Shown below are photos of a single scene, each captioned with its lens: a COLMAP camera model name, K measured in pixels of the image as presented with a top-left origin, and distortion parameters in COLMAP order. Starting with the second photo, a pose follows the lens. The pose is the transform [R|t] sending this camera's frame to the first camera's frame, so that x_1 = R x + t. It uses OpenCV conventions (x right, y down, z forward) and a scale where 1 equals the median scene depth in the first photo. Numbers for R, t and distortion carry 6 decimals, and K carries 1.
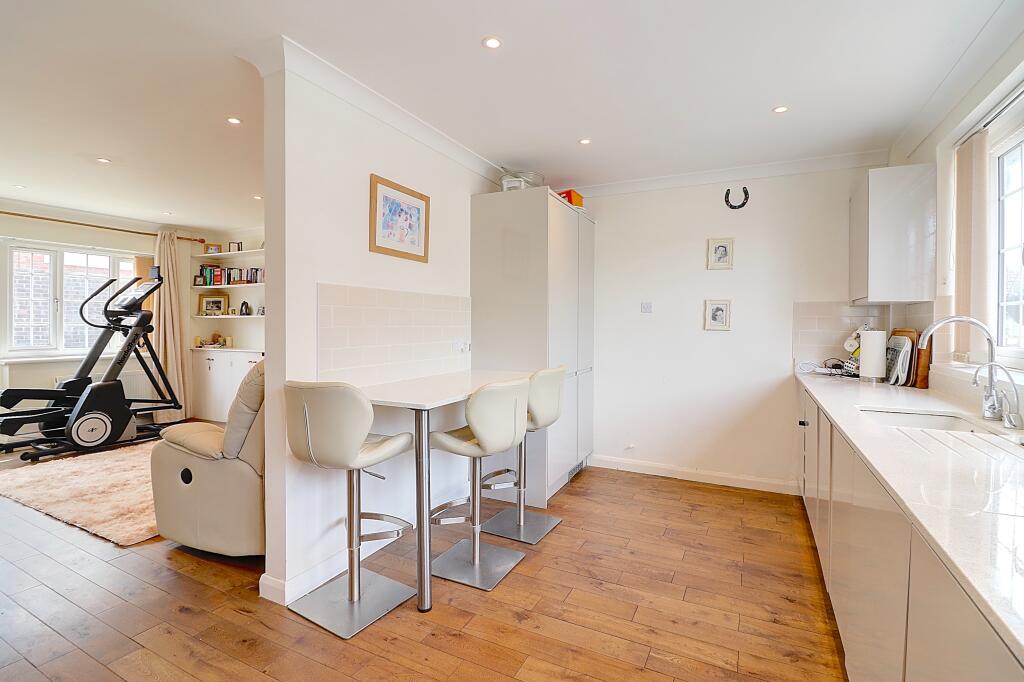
lens RADIAL K [[477.8, 0, 513.1], [0, 477.8, 326.1], [0, 0, 1]] dist [-0.001443, -0.000321]
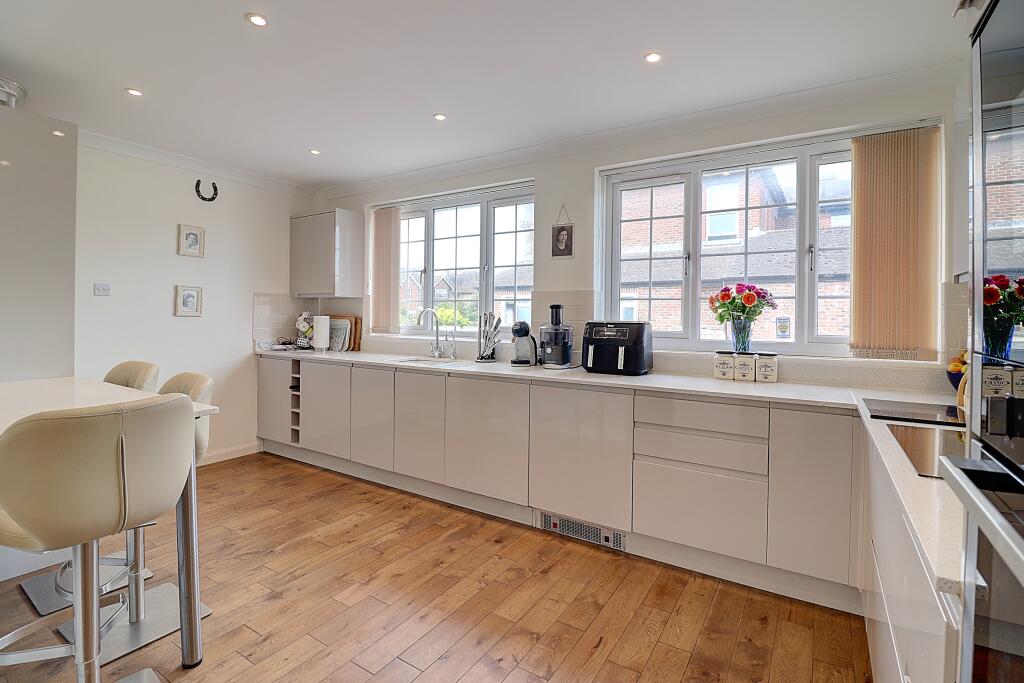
lens RADIAL K [[487.8, 0, 512.9], [0, 487.8, 316.0], [0, 0, 1]] dist [-0.001105, -0.000183]
pose [[0.109627, -0.006149, 0.993954, -0.698343], [-0.003089, 0.999974, 0.006527, -0.001641], [-0.993968, -0.003786, 0.109605, 0.277885]]
